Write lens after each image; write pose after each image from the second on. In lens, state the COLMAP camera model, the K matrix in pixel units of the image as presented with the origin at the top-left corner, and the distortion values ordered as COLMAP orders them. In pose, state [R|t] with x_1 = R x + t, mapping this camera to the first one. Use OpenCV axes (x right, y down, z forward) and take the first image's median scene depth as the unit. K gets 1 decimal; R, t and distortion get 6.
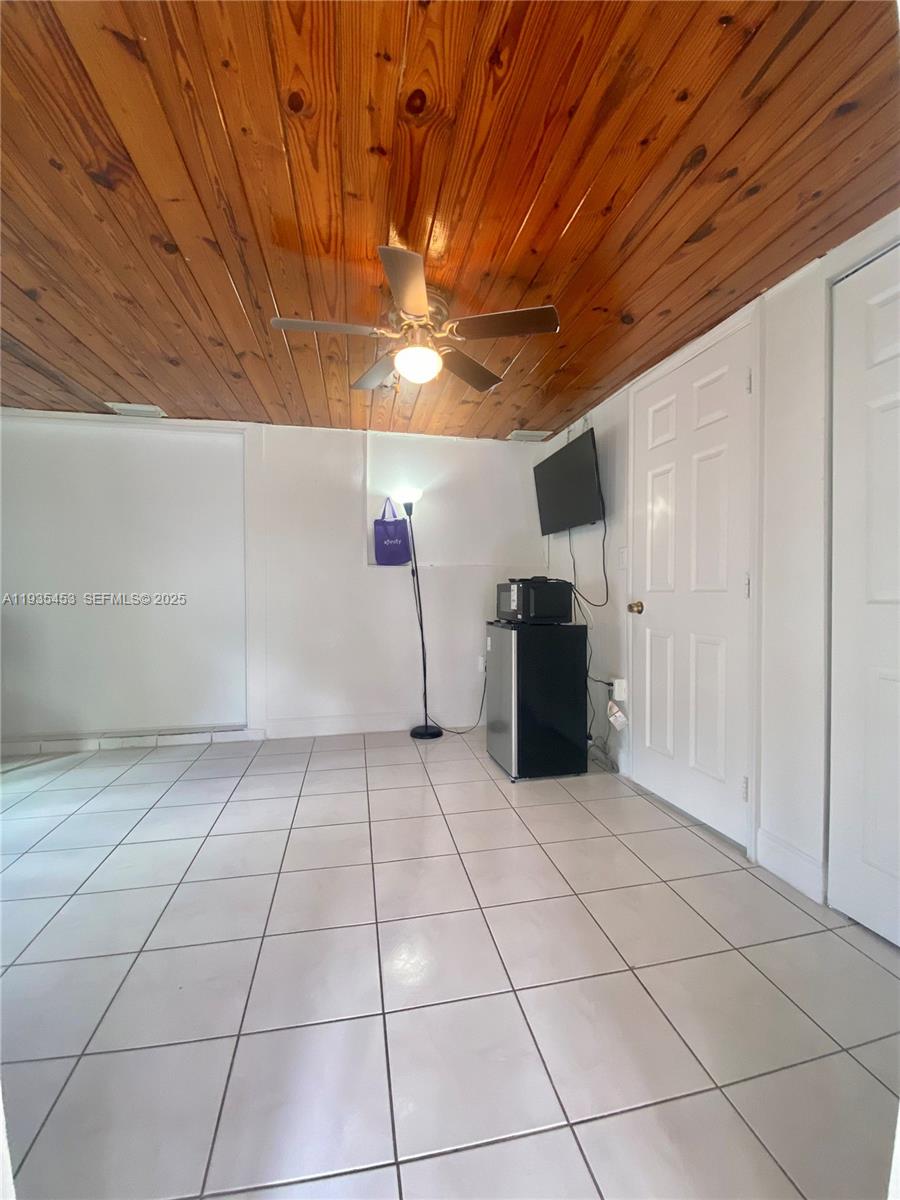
lens RADIAL K [[472.3, 0, 447.1], [0, 472.3, 605.9], [0, 0, 1]] dist [0.027933, -0.031974]
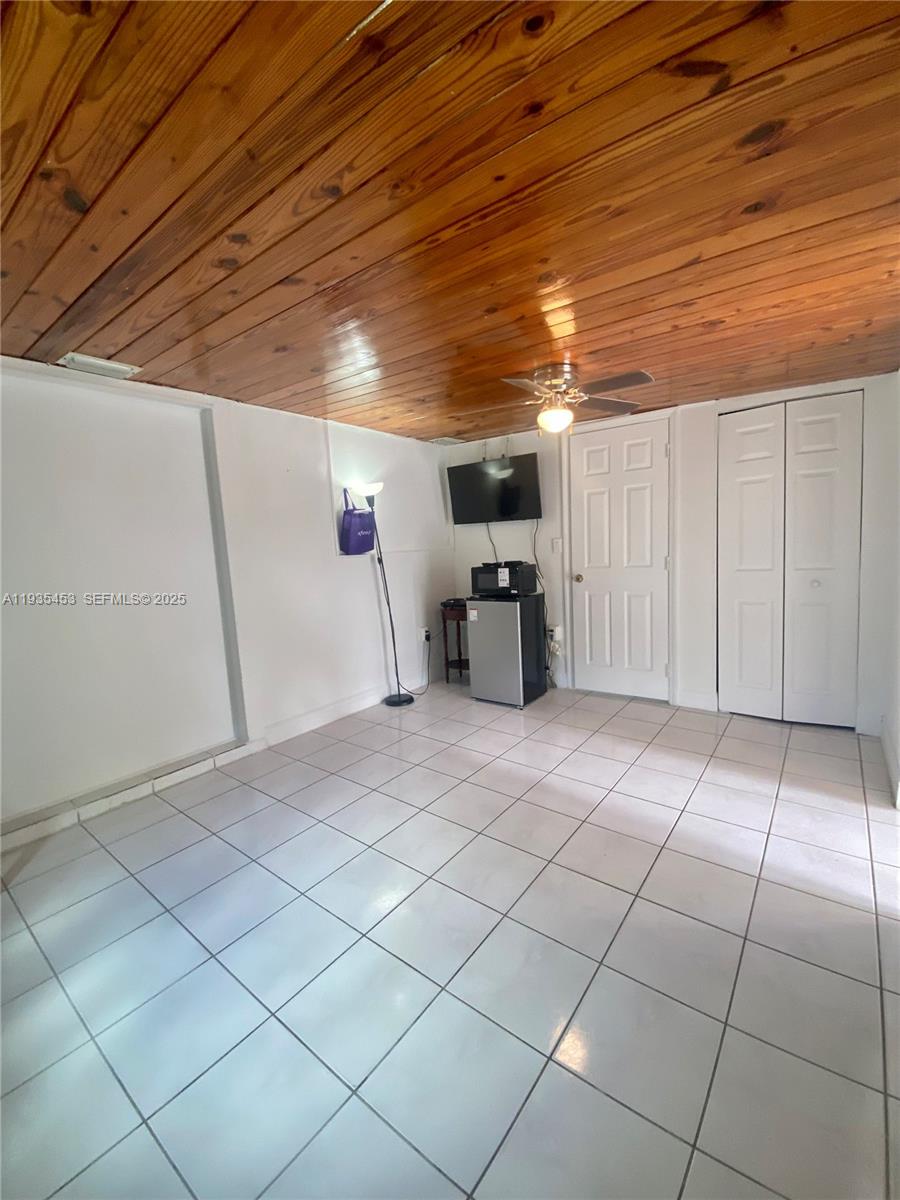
lens RADIAL K [[472.3, 0, 447.1], [0, 472.3, 605.9], [0, 0, 1]] dist [0.027933, -0.031974]
pose [[0.768060, -0.116593, 0.629675, -0.710393], [0.067314, 0.992538, 0.101674, -0.073282], [-0.636831, -0.035706, 0.770176, 0.061697]]
